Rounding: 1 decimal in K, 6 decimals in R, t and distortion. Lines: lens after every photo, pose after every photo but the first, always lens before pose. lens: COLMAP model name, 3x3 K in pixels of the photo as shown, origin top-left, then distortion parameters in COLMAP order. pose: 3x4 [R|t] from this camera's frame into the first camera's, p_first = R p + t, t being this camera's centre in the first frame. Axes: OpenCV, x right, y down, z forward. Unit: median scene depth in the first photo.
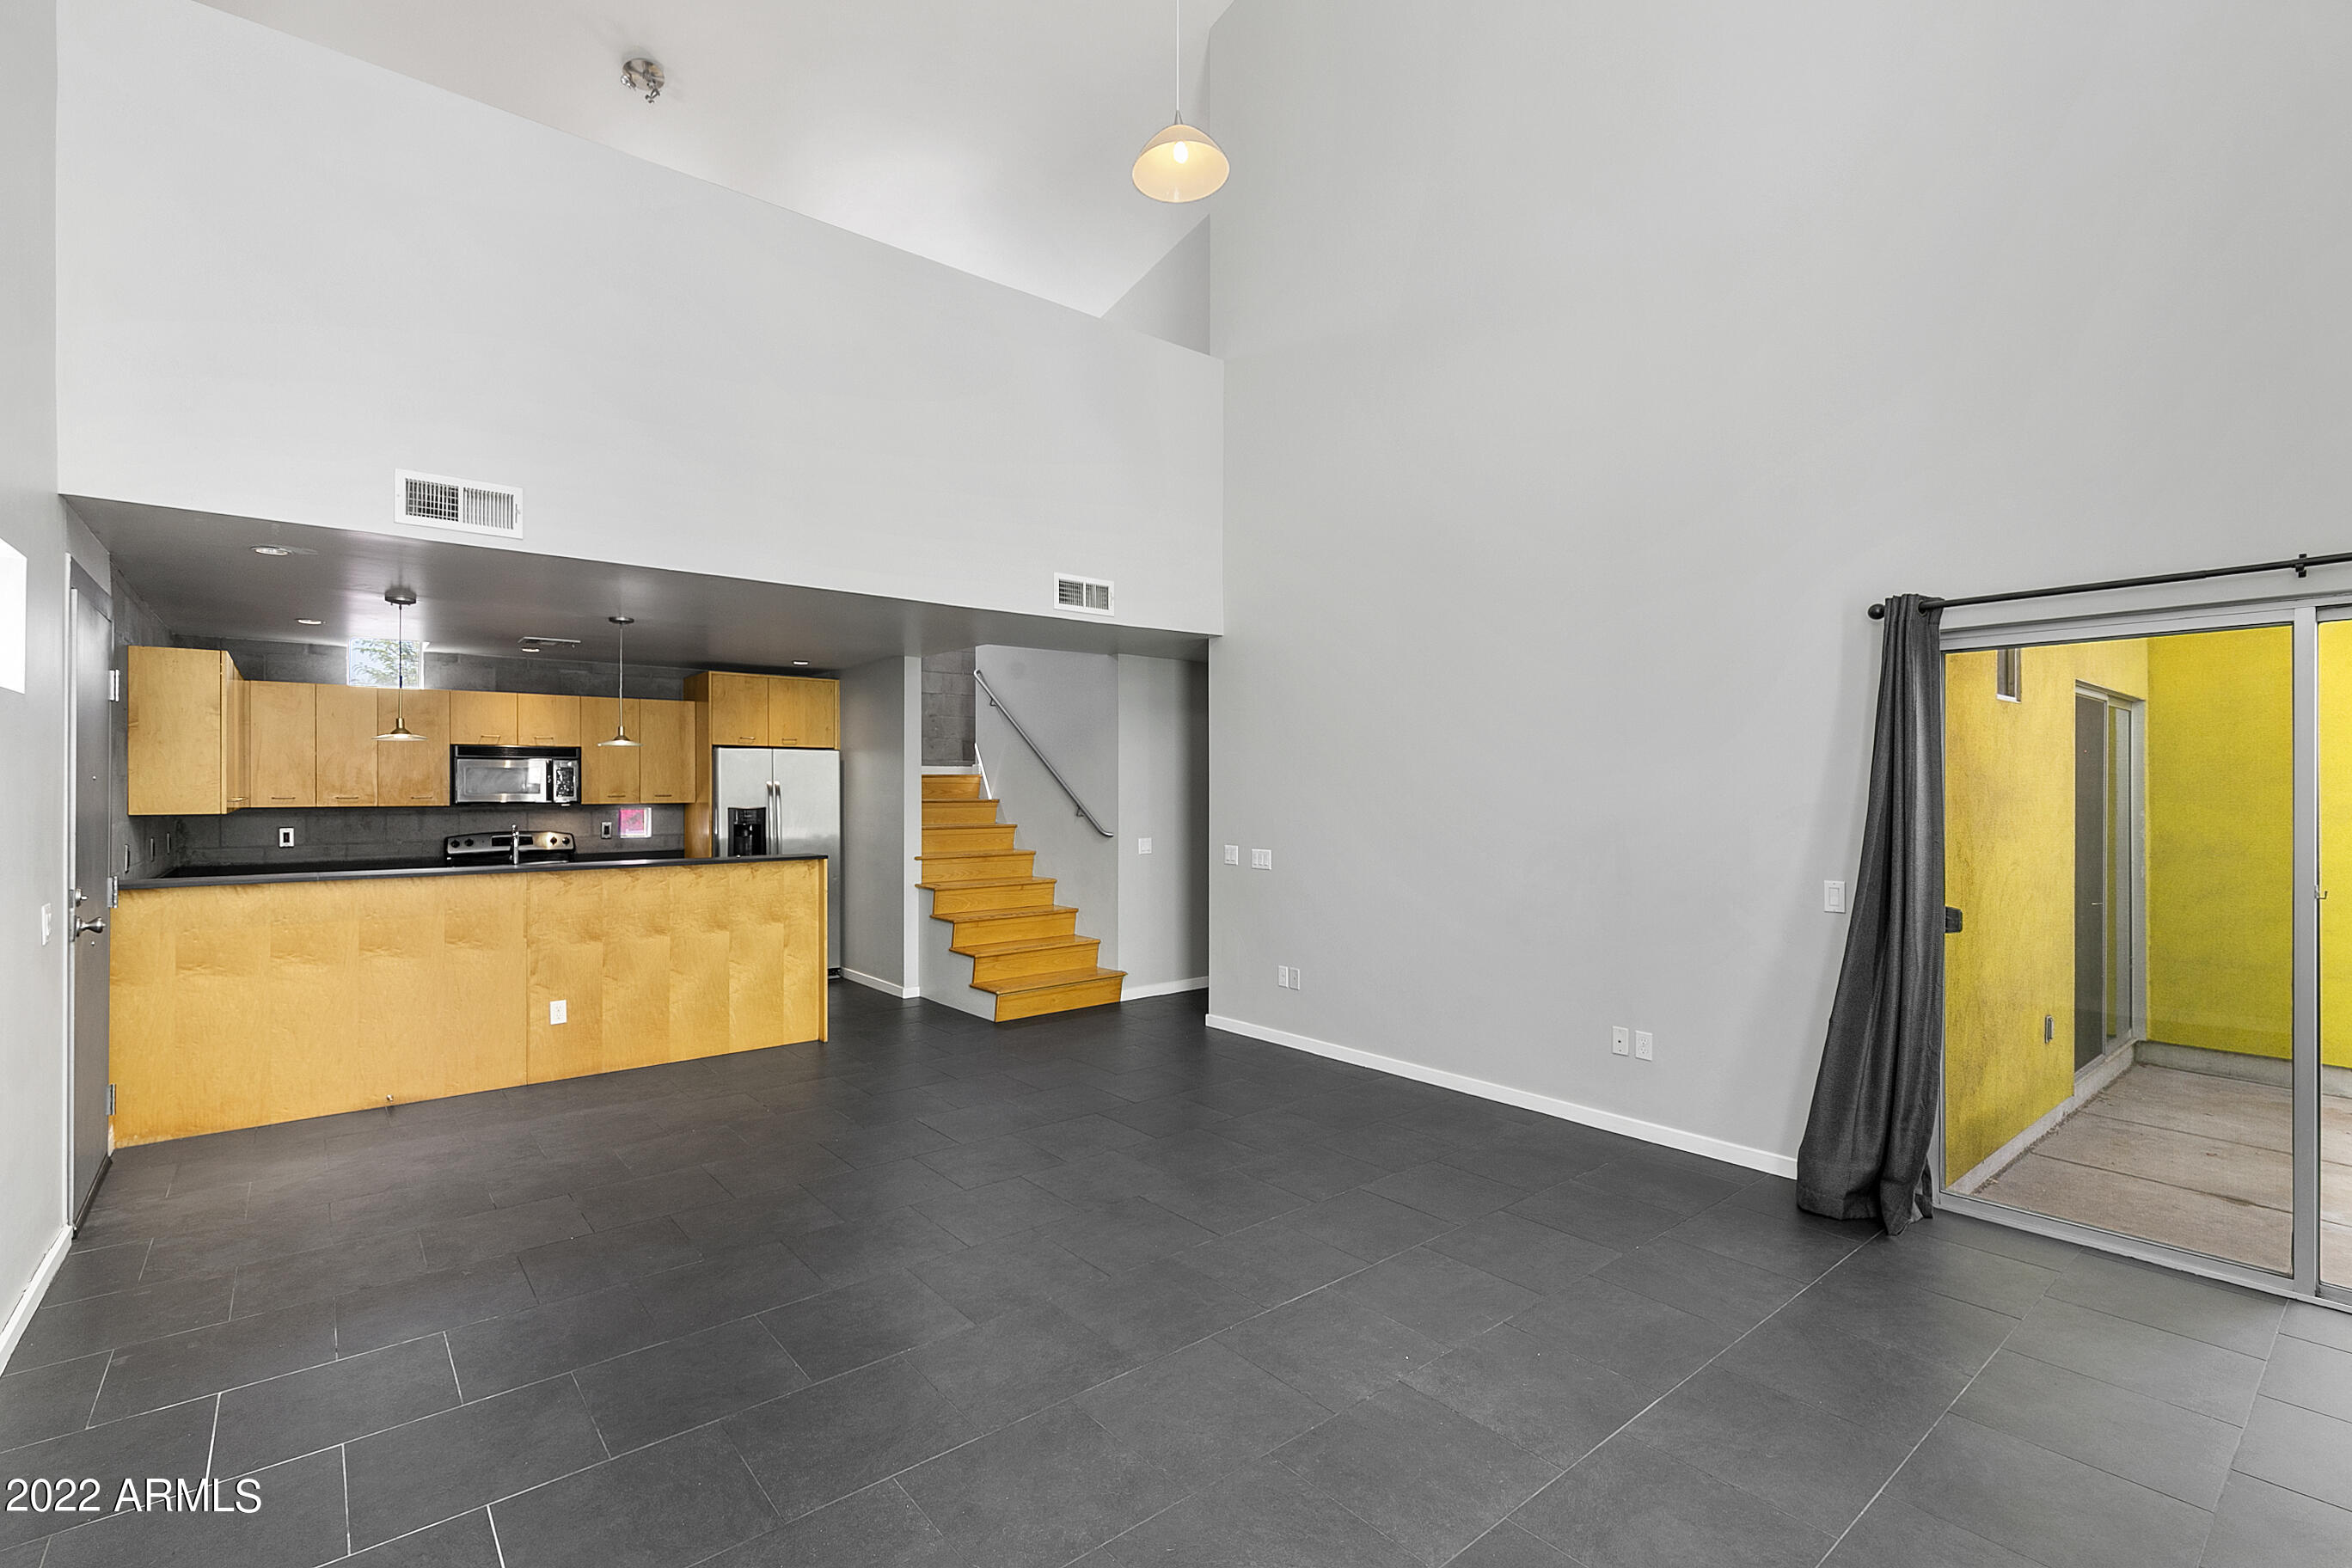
lens RADIAL K [[1068.4, 0, 1180.7], [0, 1068.4, 786.6], [0, 0, 1]] dist [0.013225, -0.000622]
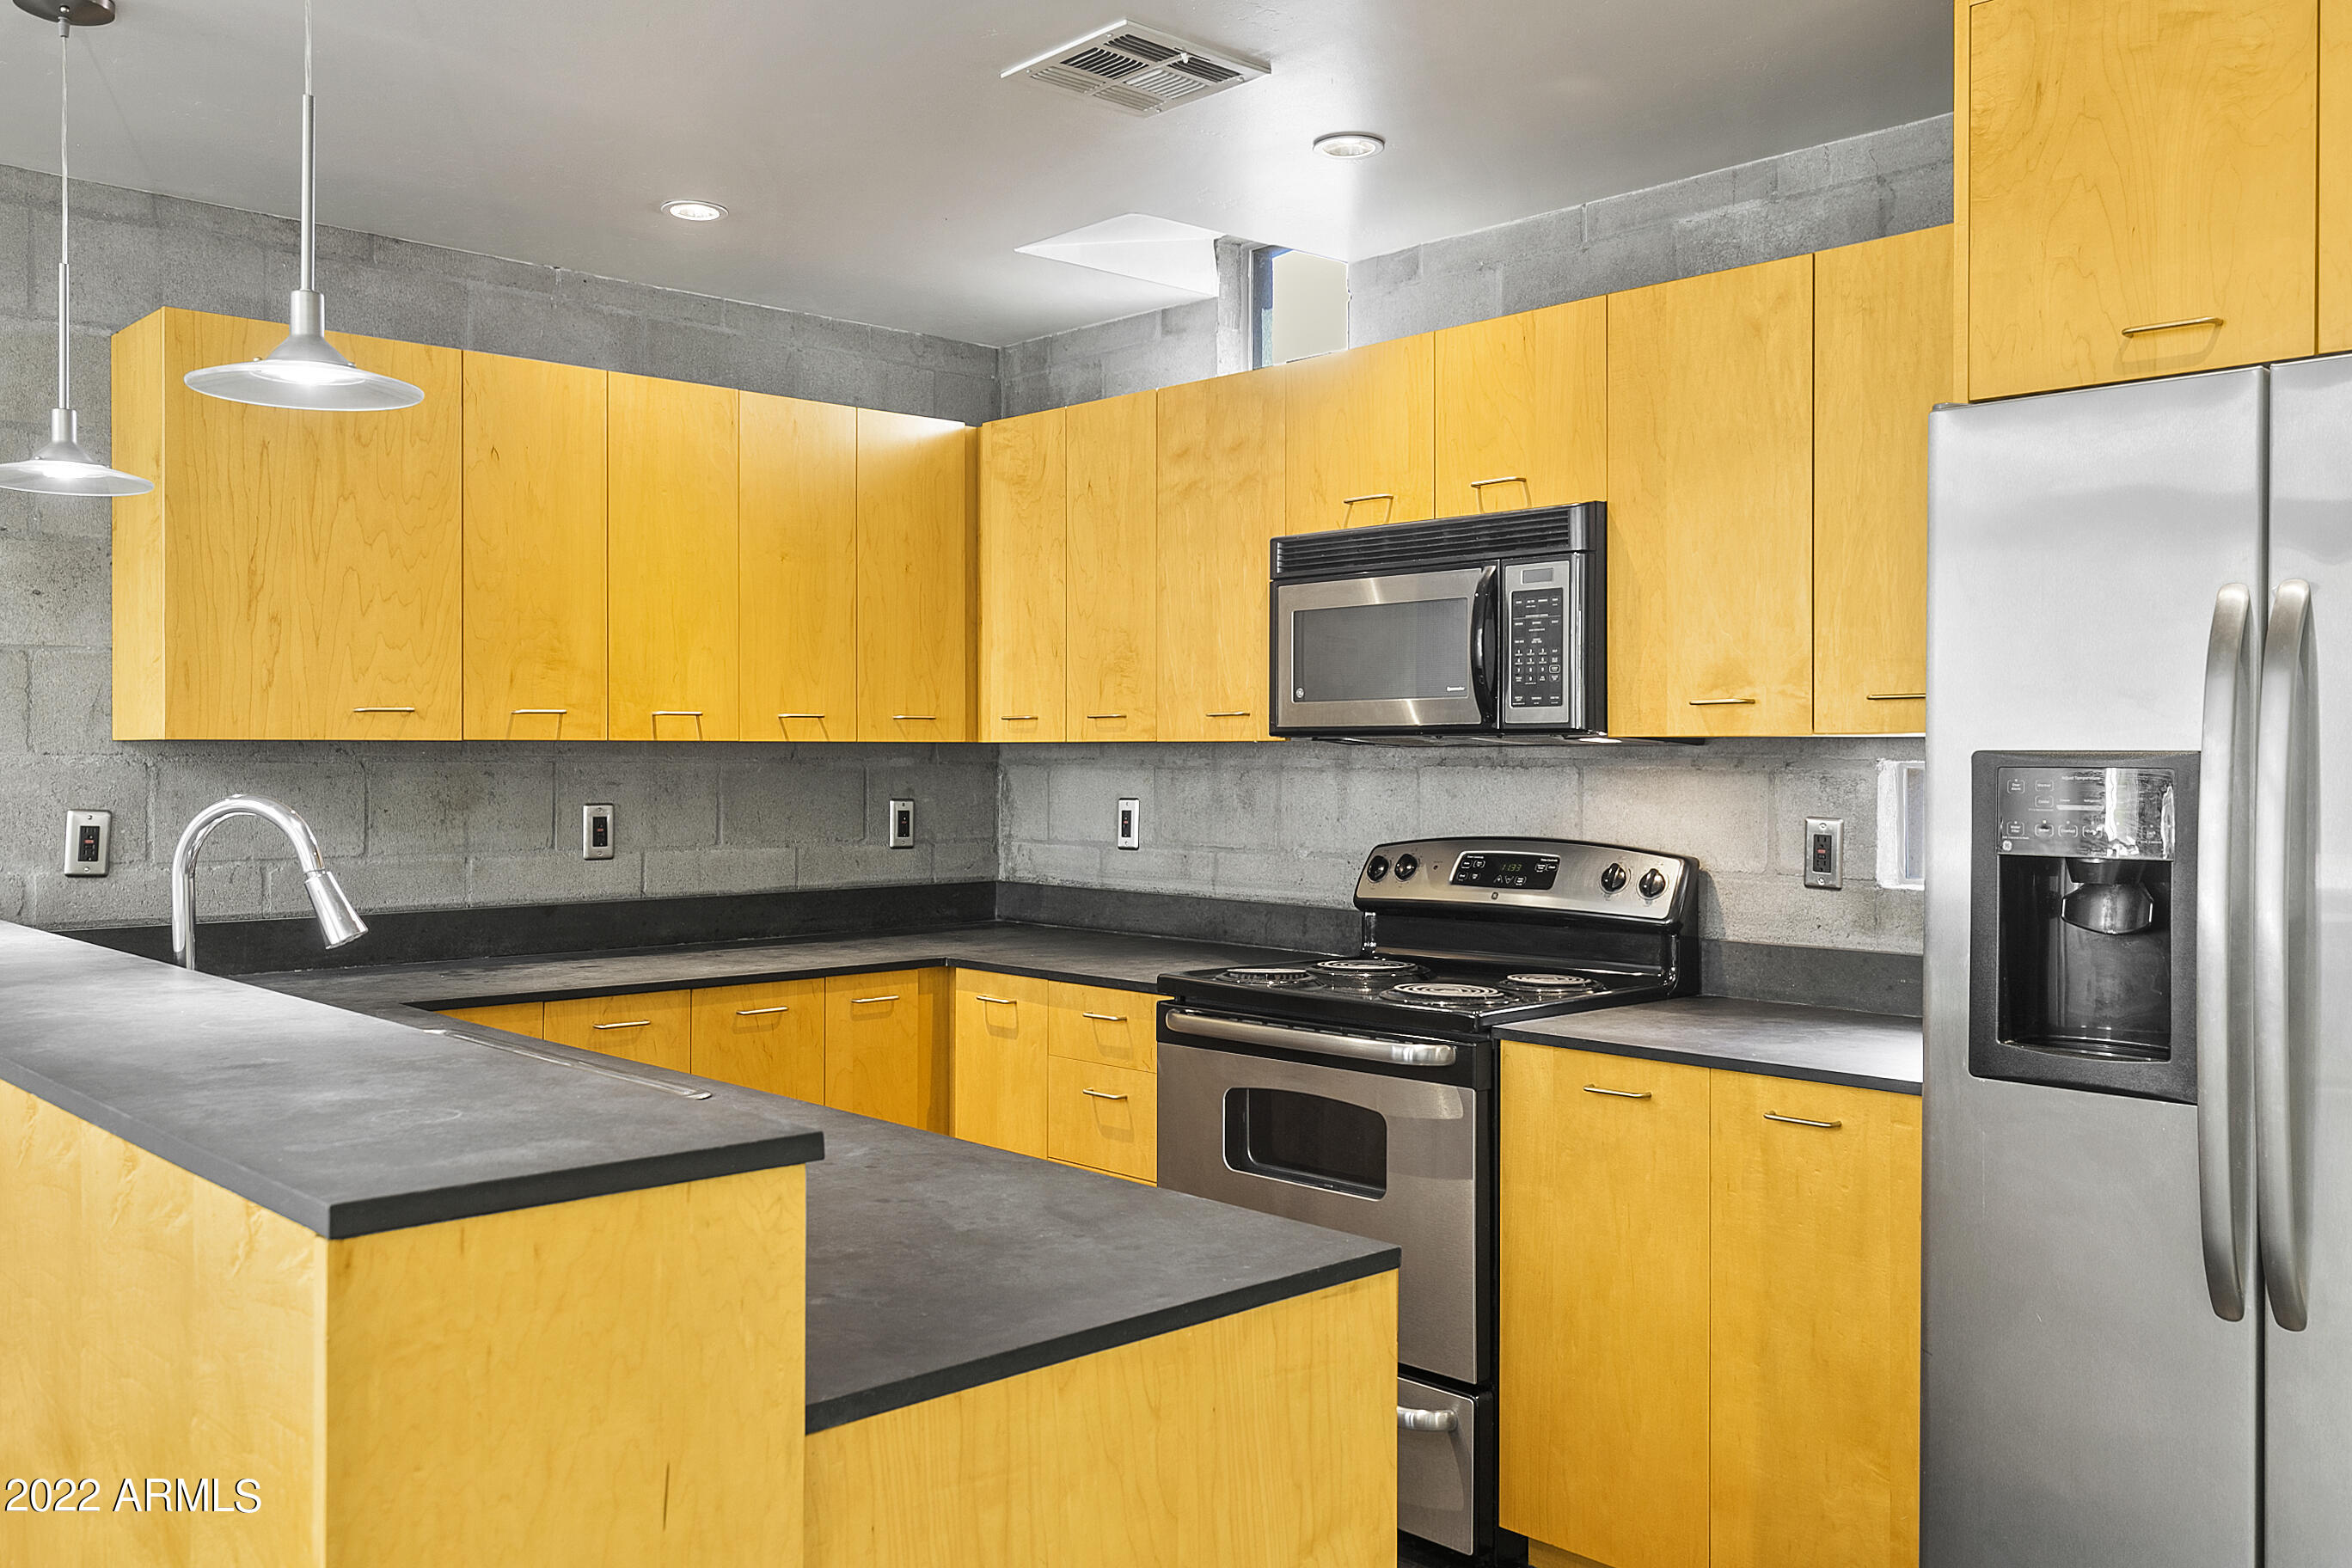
lens RADIAL K [[1934.1, 0, 1149.9], [0, 1934.1, 738.1], [0, 0, 1]] dist [0.014398, 0.004672]
pose [[0.056052, -0.008426, -0.998392, -0.135672], [-0.000472, 0.999964, -0.008466, 0.021940], [0.998428, 0.000946, 0.056046, 0.939631]]
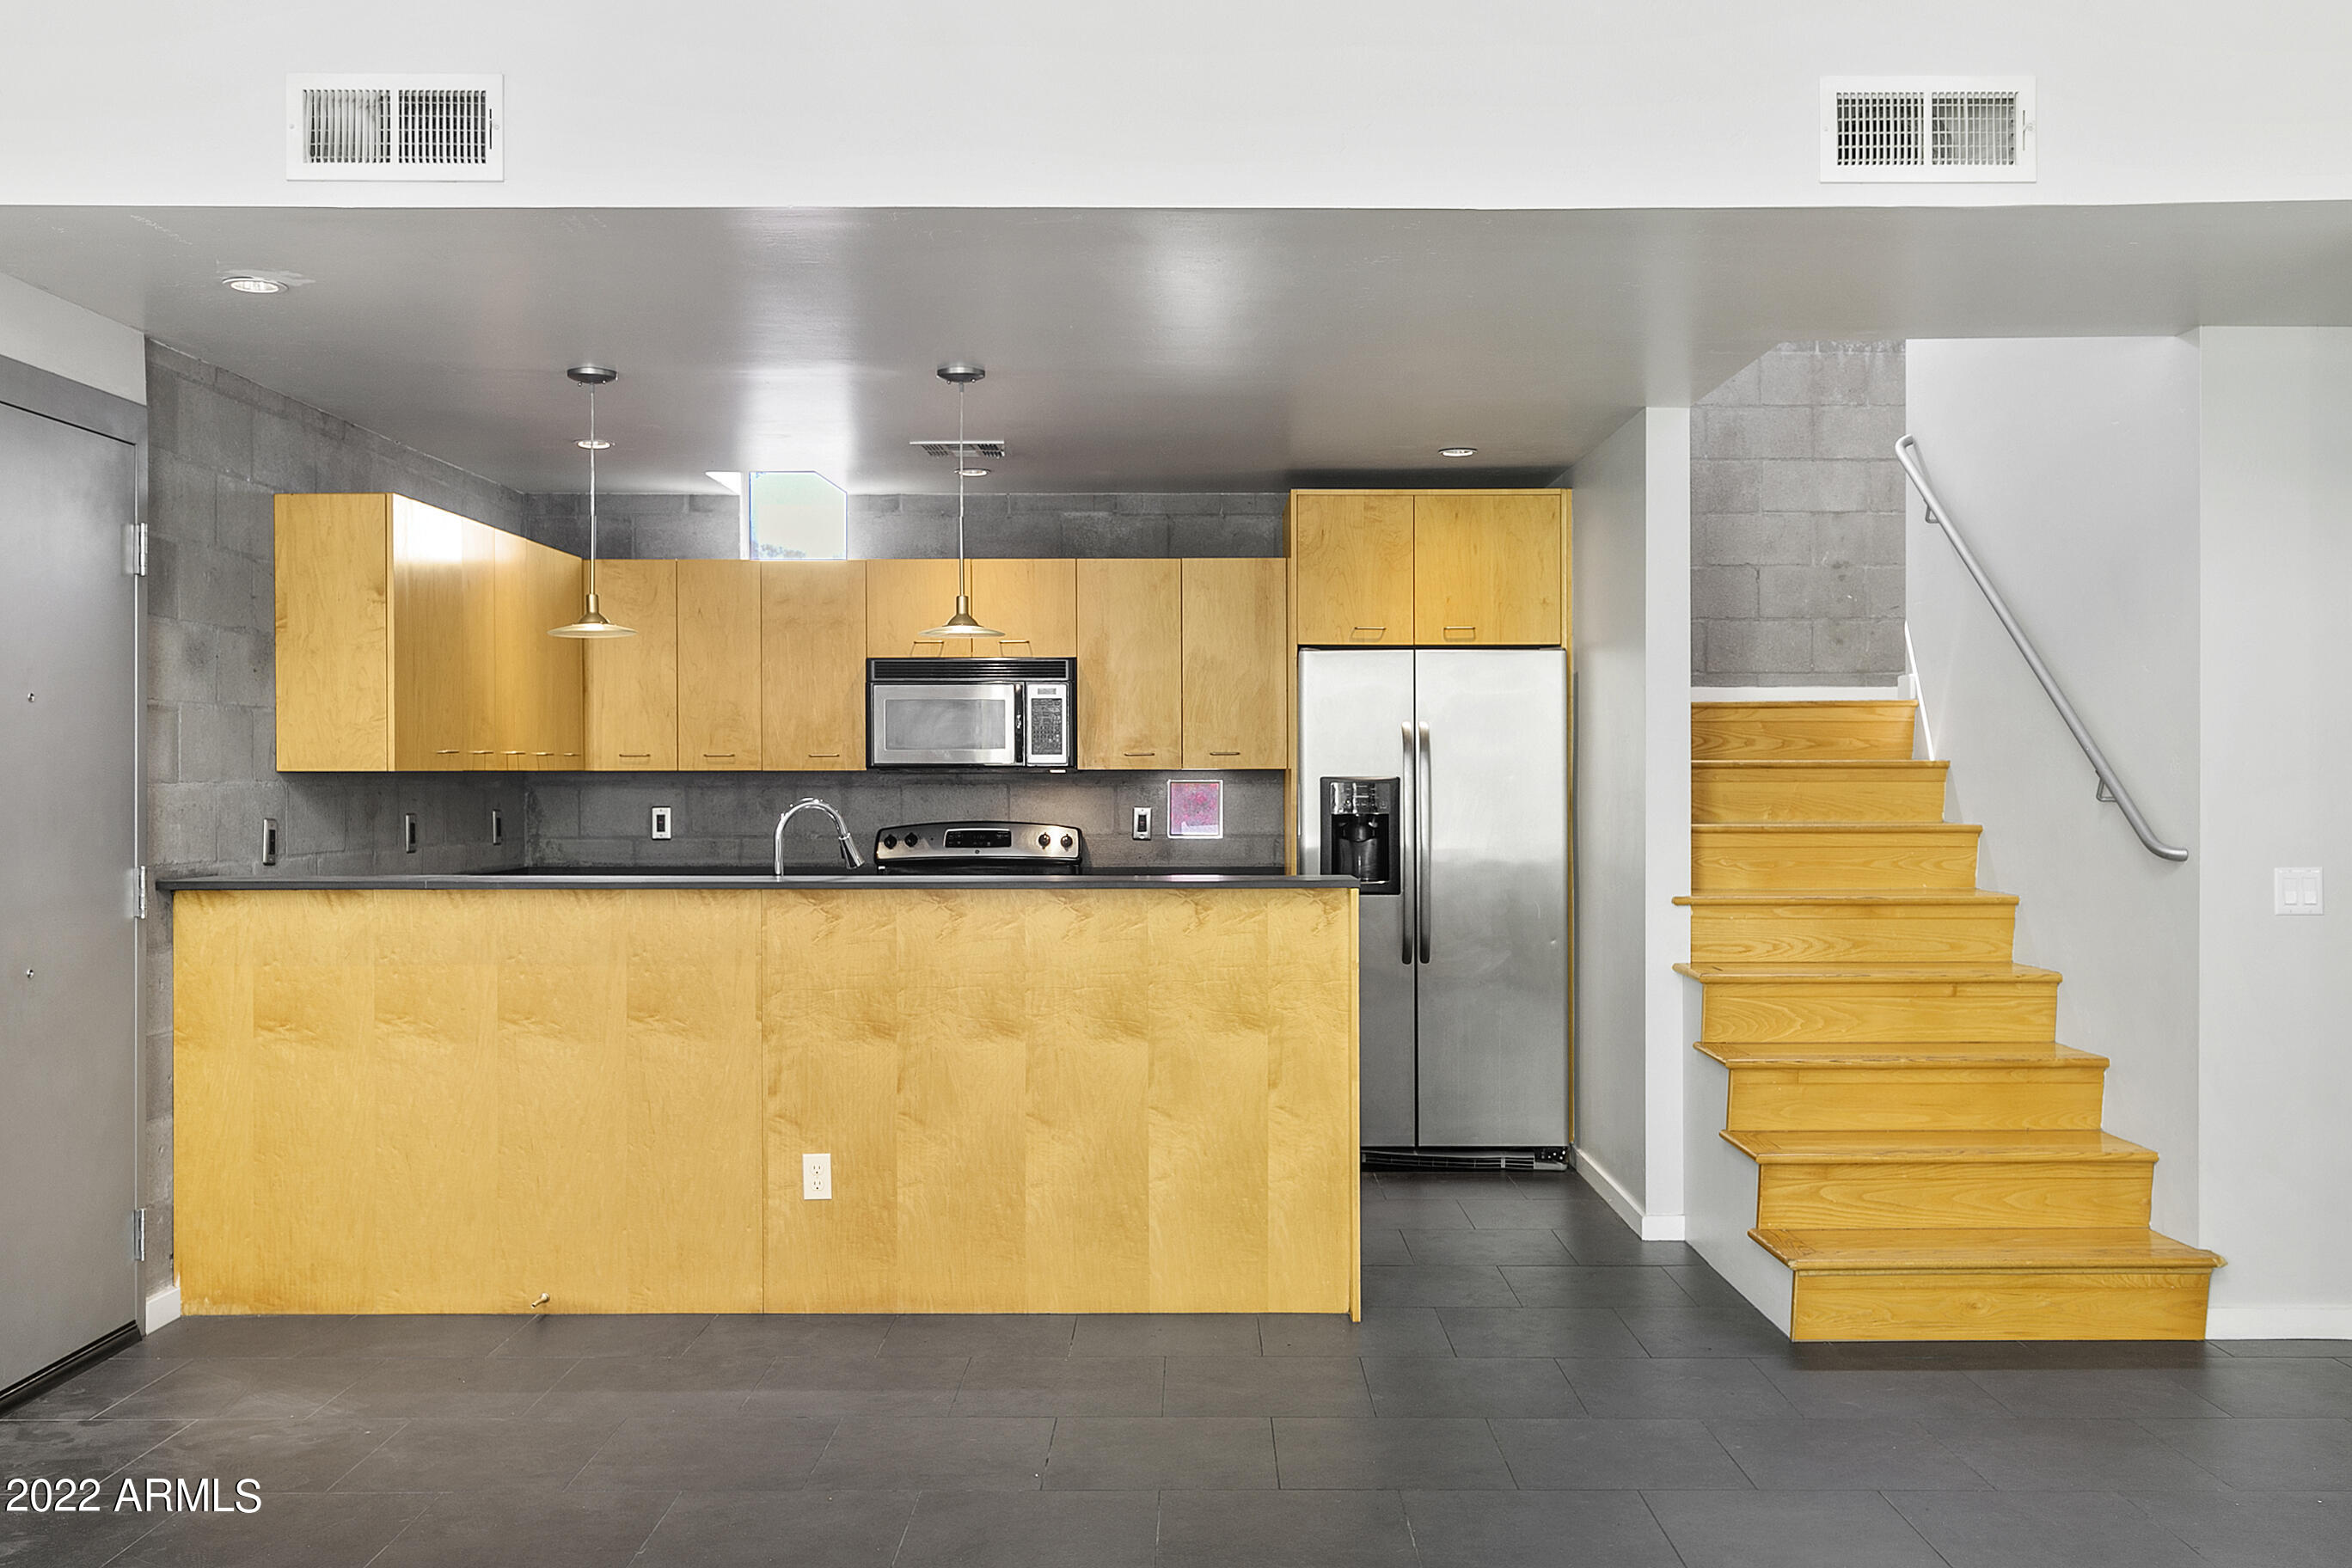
lens RADIAL K [[2106.6, 0, 1186.1], [0, 2106.6, 794.8], [0, 0, 1]] dist [0.016614, 0.002010]
pose [[0.770425, 0.006037, -0.637502, 0.129808], [0.001270, 0.999939, 0.011005, 0.018664], [0.637530, -0.009288, 0.770370, 0.280474]]
